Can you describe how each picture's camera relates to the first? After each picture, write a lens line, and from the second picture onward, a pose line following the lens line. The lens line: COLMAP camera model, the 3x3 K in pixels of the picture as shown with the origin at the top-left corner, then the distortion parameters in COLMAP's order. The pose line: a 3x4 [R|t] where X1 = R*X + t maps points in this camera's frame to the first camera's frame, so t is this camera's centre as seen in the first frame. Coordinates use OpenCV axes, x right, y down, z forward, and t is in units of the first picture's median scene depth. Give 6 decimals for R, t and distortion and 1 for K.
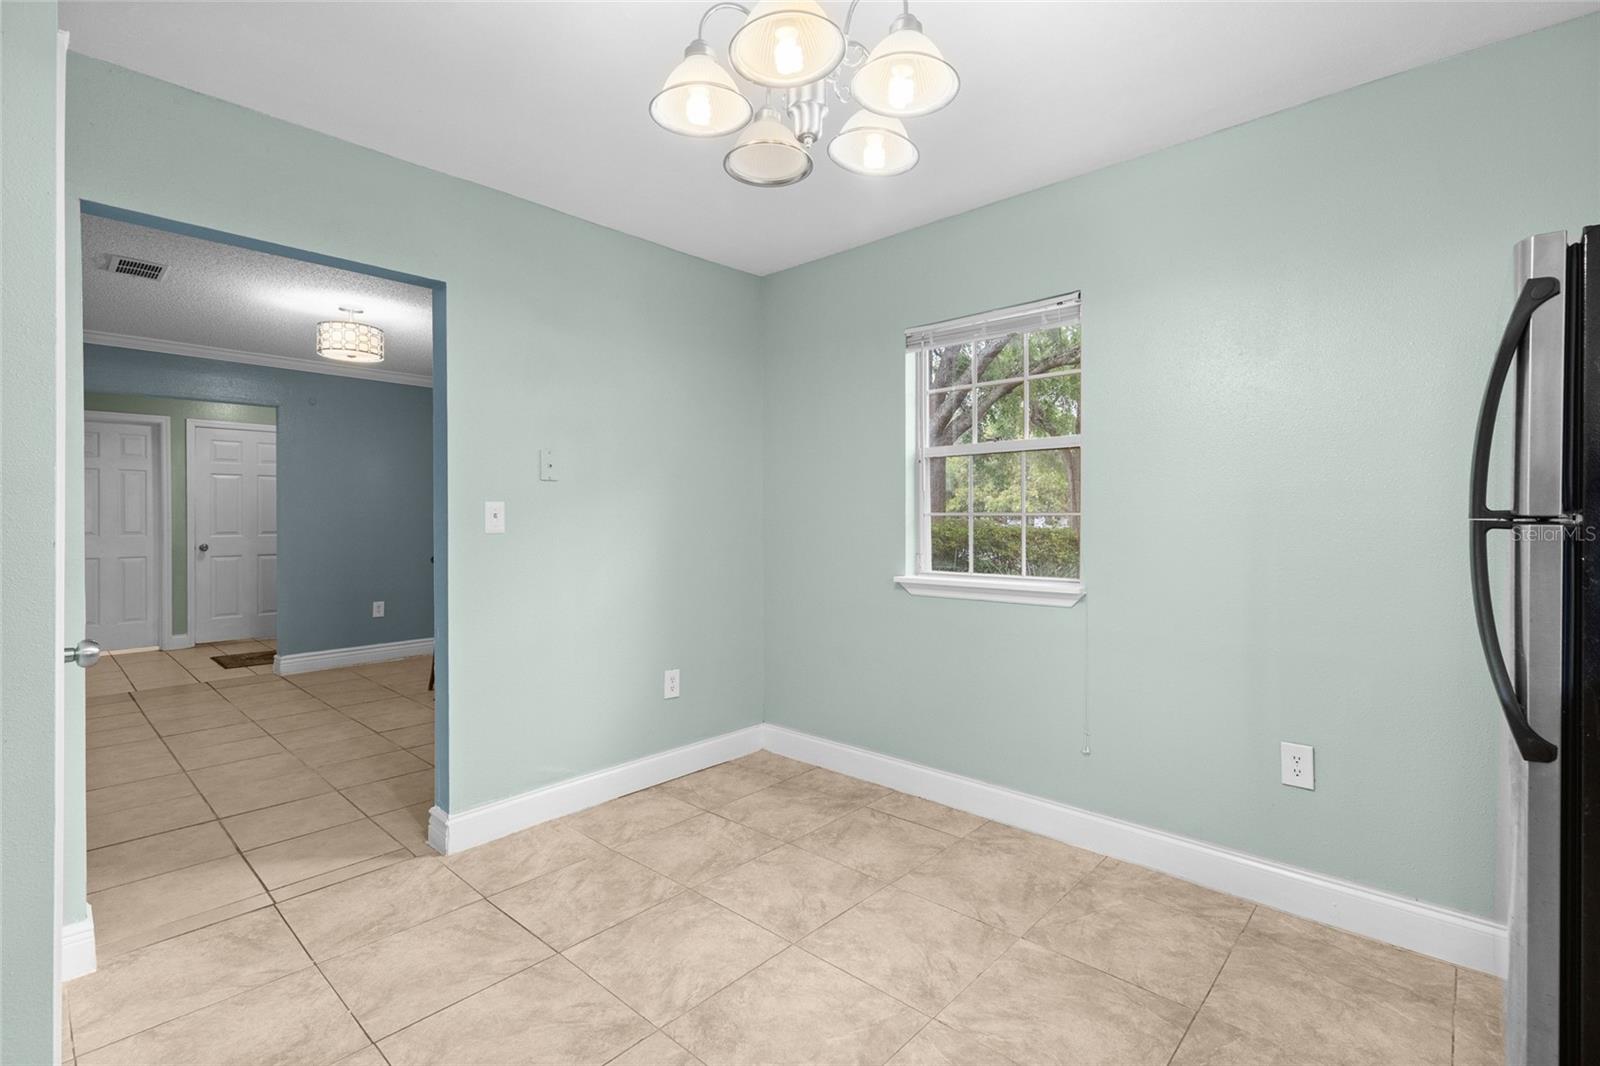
lens RADIAL K [[723.2, 0, 801.8], [0, 723.2, 524.3], [0, 0, 1]] dist [0.012520, -0.001553]
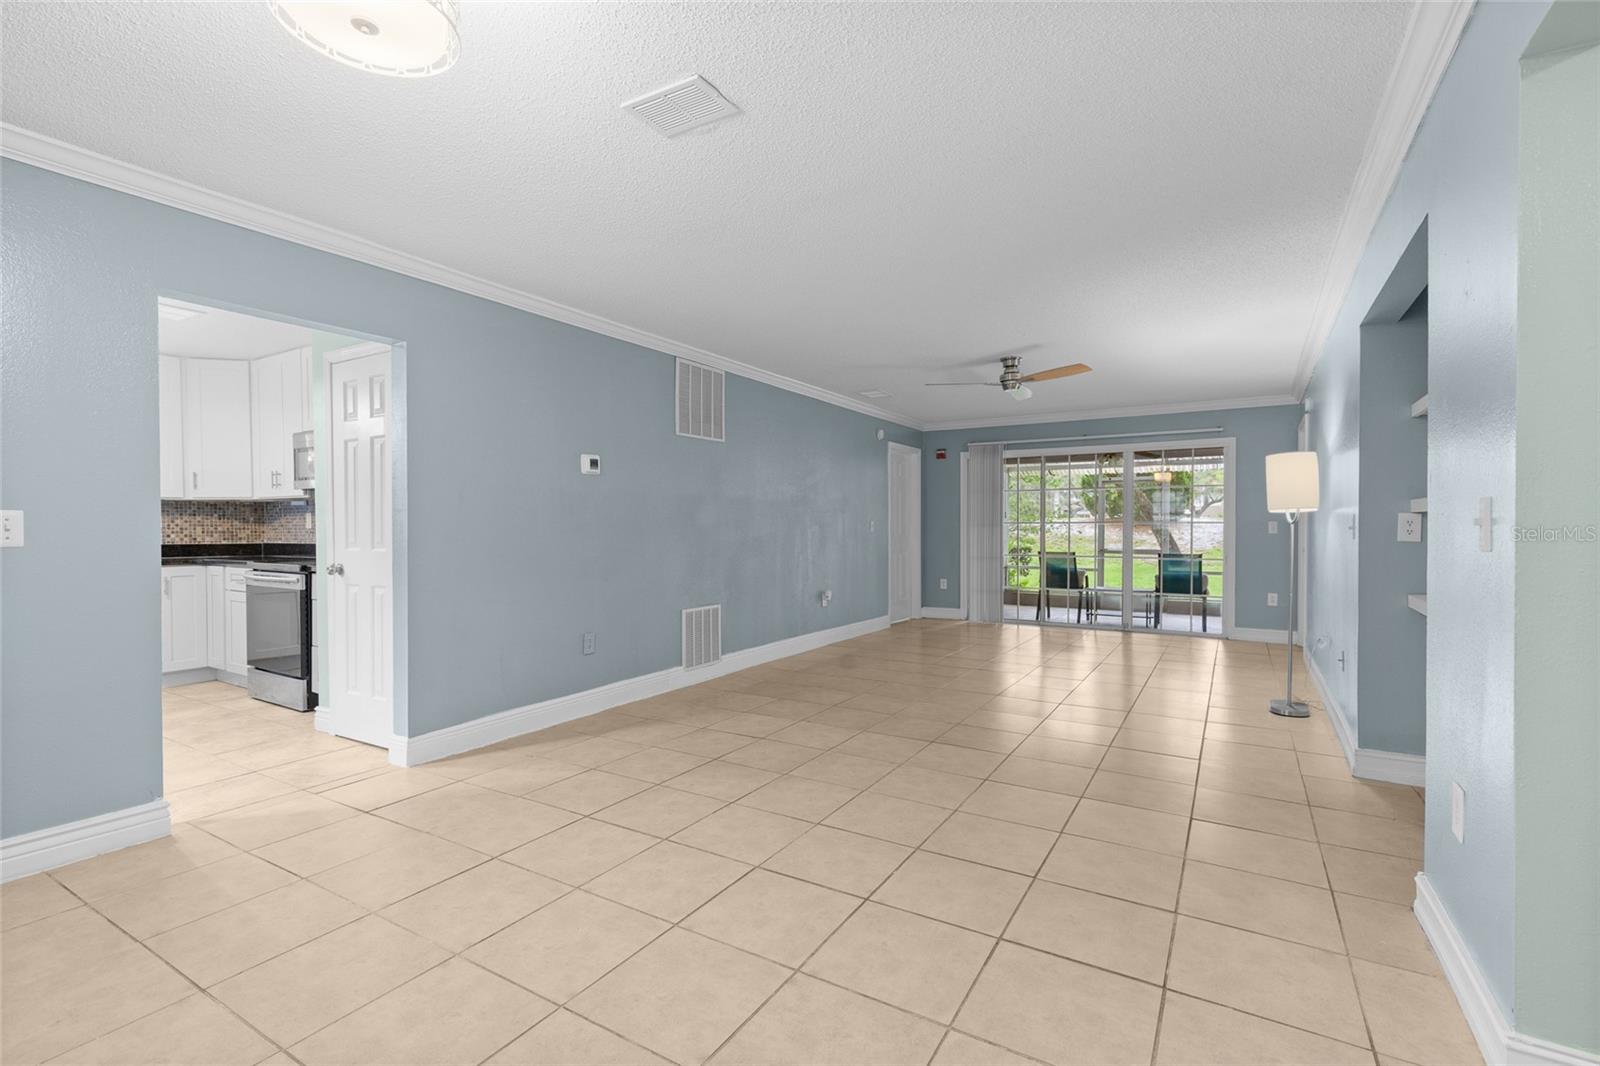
lens RADIAL K [[723.2, 0, 803.7], [0, 723.2, 534.0], [0, 0, 1]] dist [0.012520, -0.001553]
pose [[-0.980066, 0.009239, -0.198457, -1.595631], [0.005769, 0.999820, 0.018059, 0.009317], [0.198588, 0.016554, -0.979943, 2.928164]]
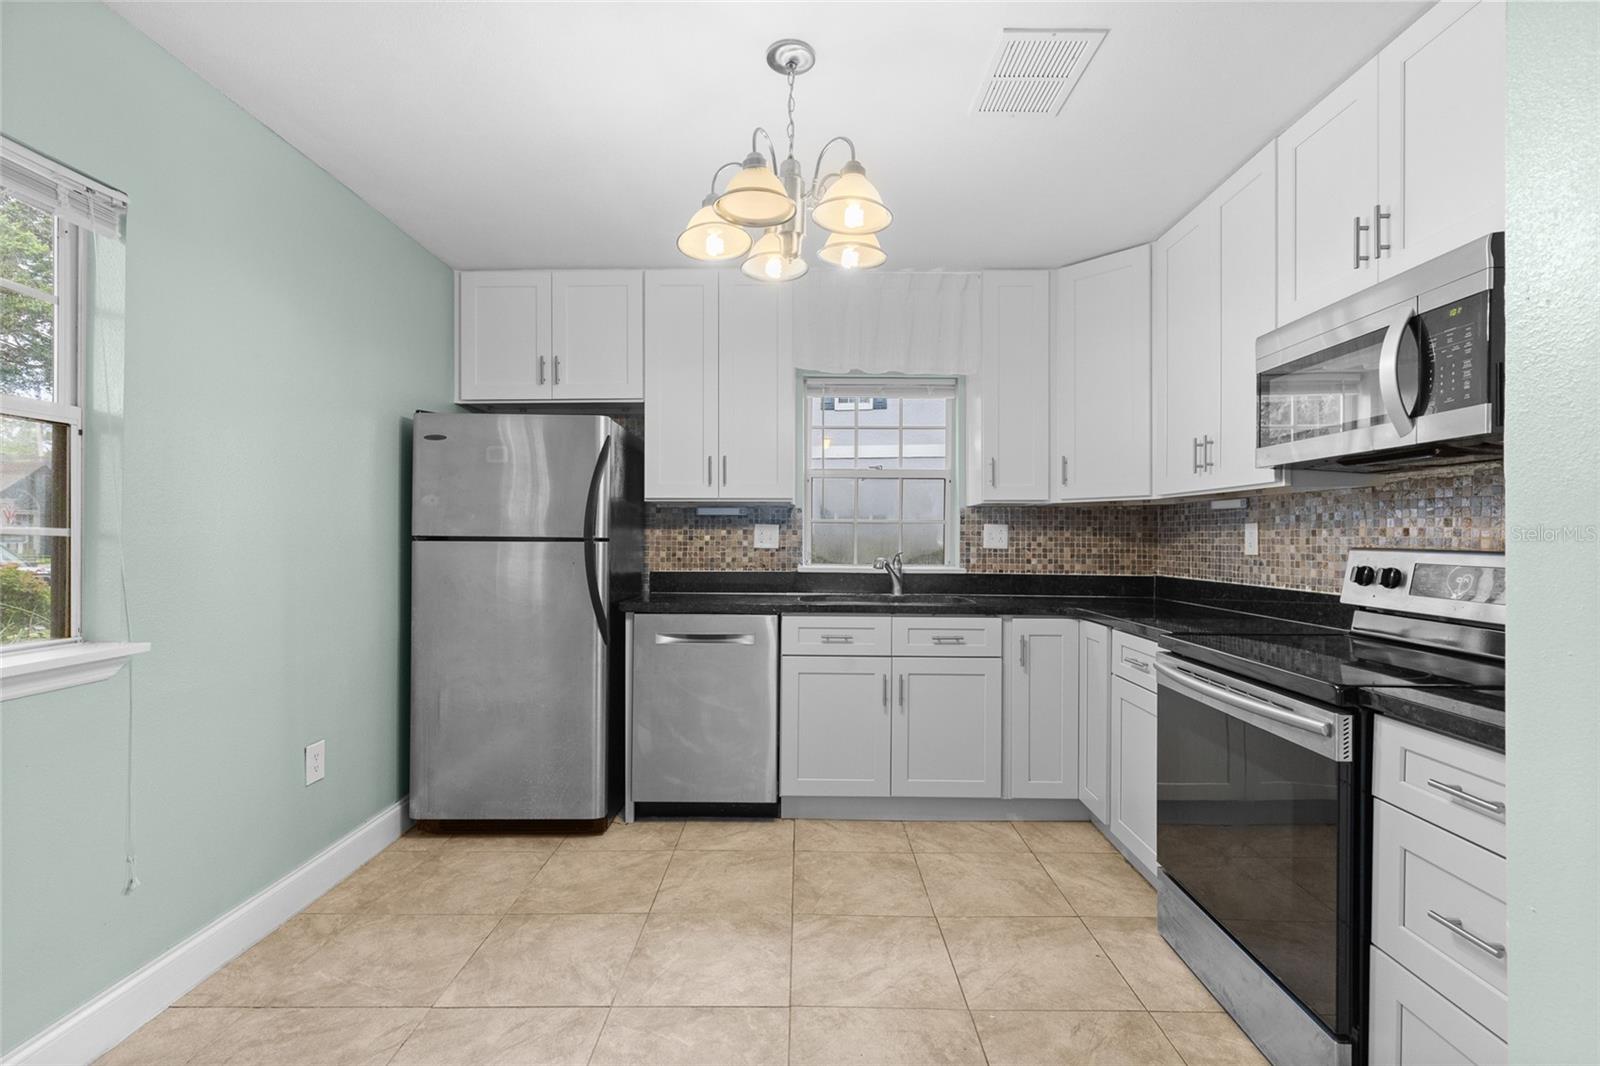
lens RADIAL K [[723.2, 0, 799.4], [0, 723.2, 537.1], [0, 0, 1]] dist [0.012520, -0.001553]
pose [[-0.673542, 0.000169, 0.739149, -0.655927], [0.002697, 0.999994, 0.002229, -0.013265], [-0.739144, 0.003494, -0.673539, 1.240391]]
